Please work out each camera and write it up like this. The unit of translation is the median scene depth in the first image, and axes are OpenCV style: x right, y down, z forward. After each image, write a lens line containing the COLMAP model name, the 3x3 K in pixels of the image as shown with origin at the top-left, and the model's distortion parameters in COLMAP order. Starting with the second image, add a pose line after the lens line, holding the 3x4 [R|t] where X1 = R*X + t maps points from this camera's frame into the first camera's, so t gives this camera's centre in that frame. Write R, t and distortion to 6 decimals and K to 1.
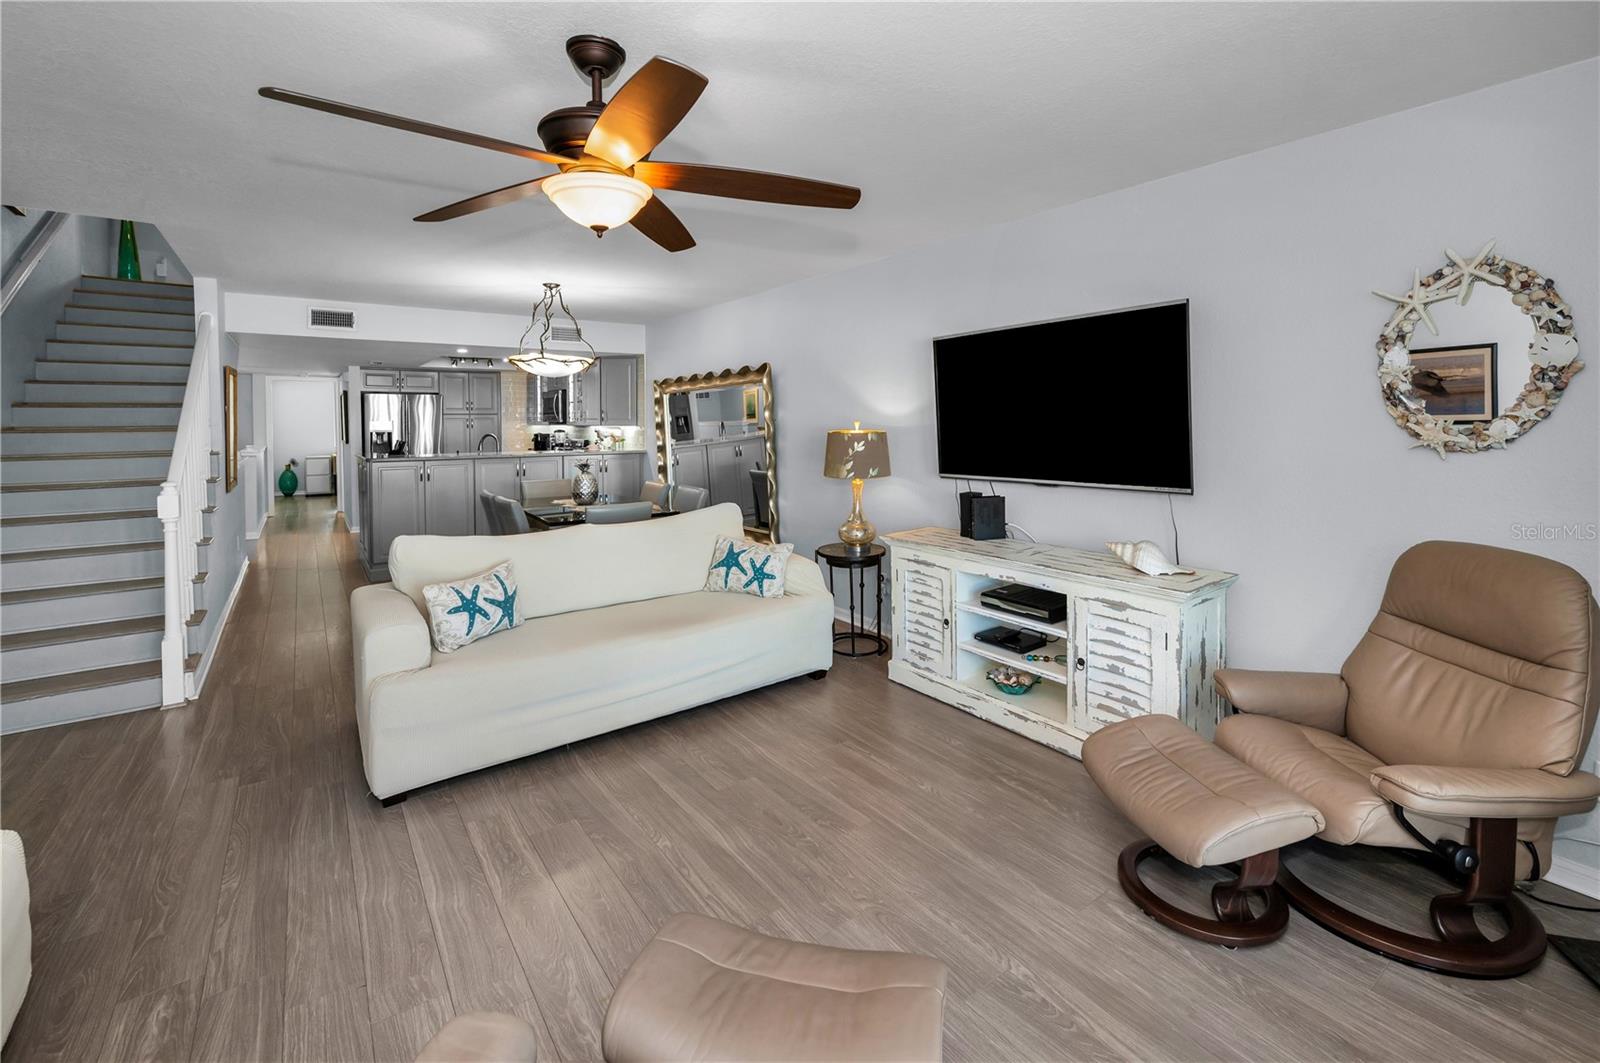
lens RADIAL K [[679.6, 0, 786.4], [0, 679.6, 456.6], [0, 0, 1]] dist [0.001313, -0.000050]
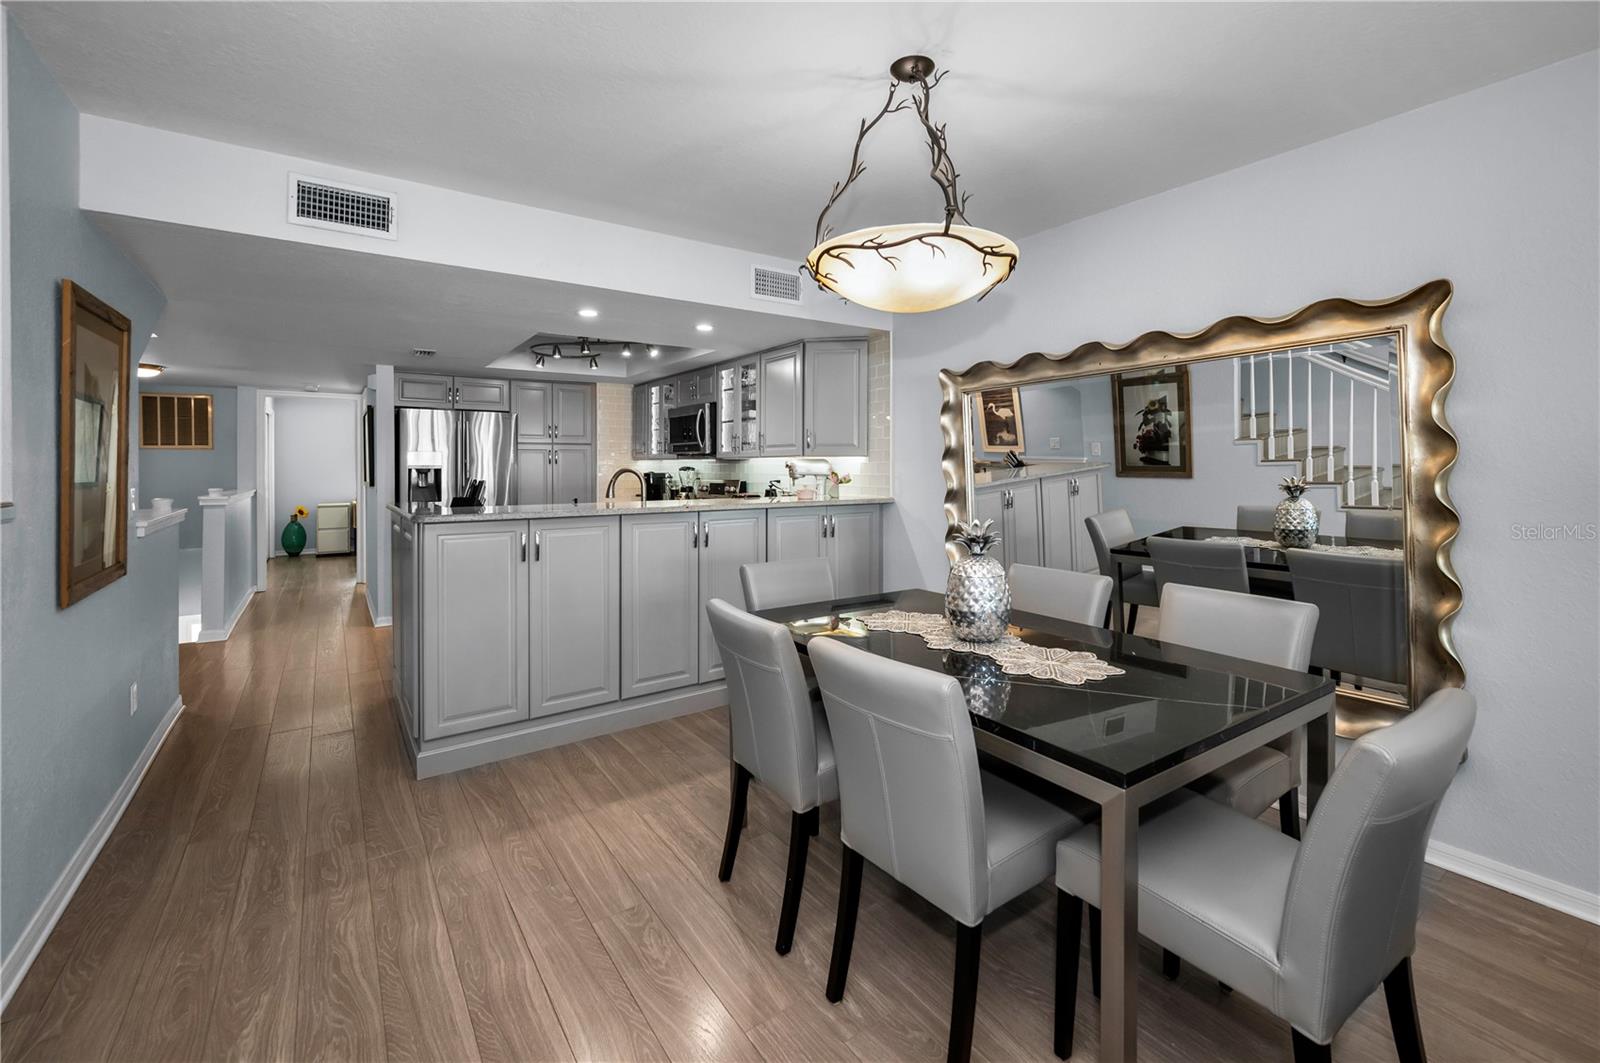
lens RADIAL K [[679.6, 0, 803.1], [0, 679.6, 493.3], [0, 0, 1]] dist [0.001313, -0.000050]
pose [[0.999979, 0.001870, -0.006238, -0.232208], [-0.001955, 0.999904, -0.013690, -0.004775], [0.006212, 0.013702, 0.999887, 0.356866]]
